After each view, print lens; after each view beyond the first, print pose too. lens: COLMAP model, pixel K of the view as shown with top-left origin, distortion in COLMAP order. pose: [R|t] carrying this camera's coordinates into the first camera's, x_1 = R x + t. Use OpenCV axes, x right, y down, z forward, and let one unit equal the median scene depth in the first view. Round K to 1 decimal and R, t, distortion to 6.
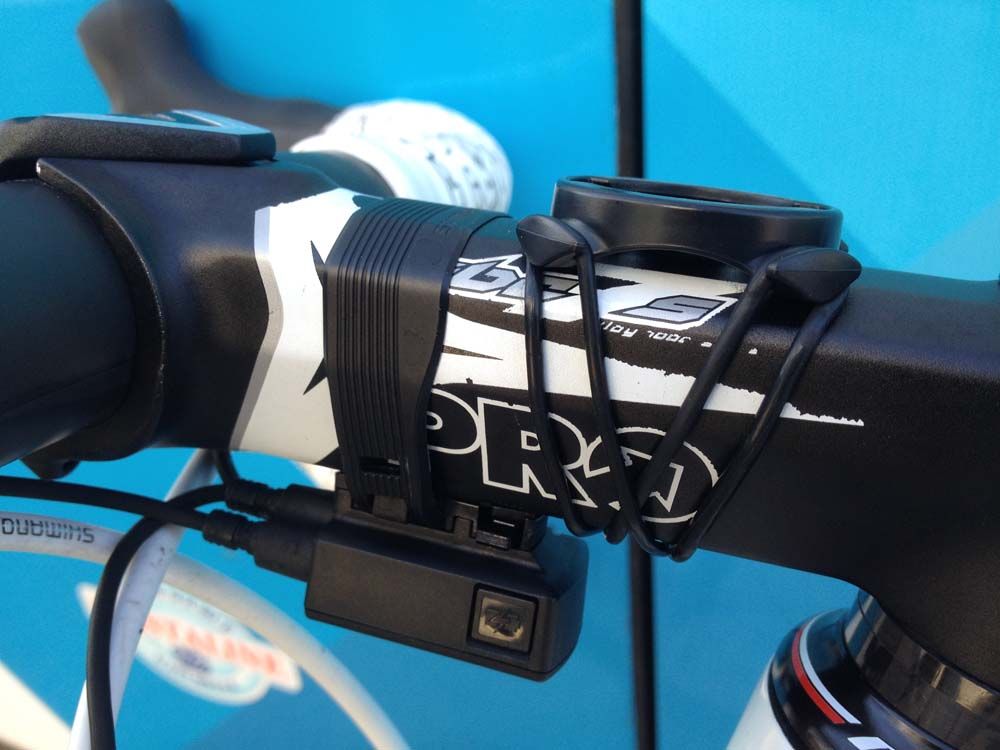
lens RADIAL K [[950.2, 0, 502.8], [0, 950.2, 344.8], [0, 0, 1]] dist [0.115800, -0.235845]
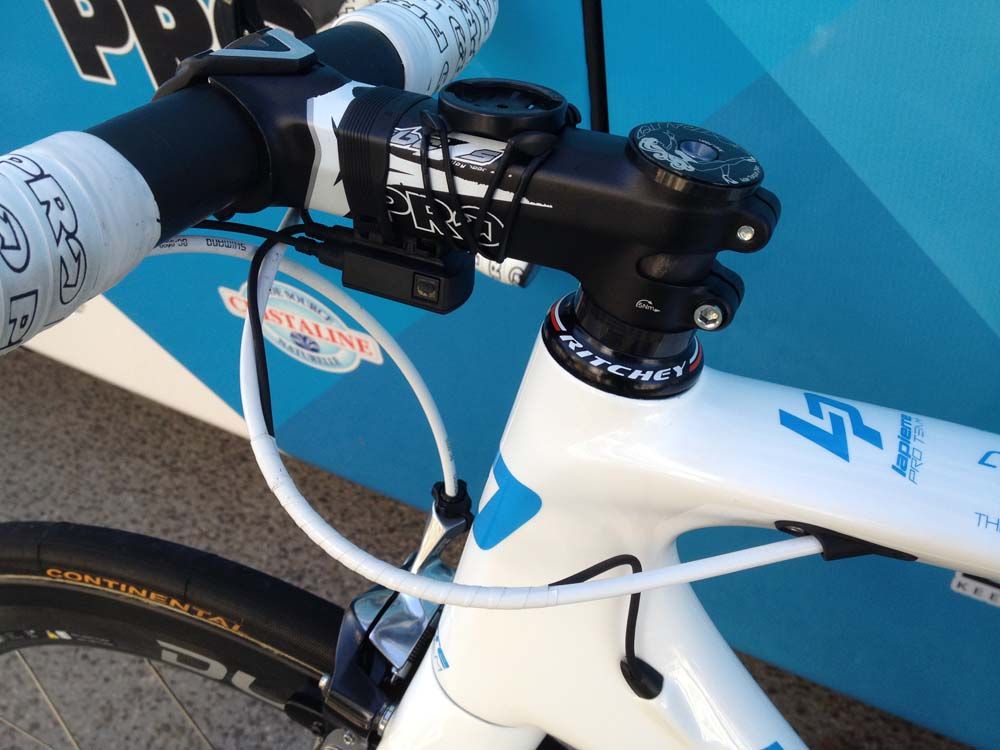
lens RADIAL K [[950.2, 0, 502.8], [0, 950.2, 344.8], [0, 0, 1]] dist [0.115800, -0.235845]
pose [[0.994291, 0.027737, -0.103037, 0.446689], [0.002107, 0.960331, 0.278854, -0.224961], [0.106684, -0.277479, 0.954790, -1.249097]]
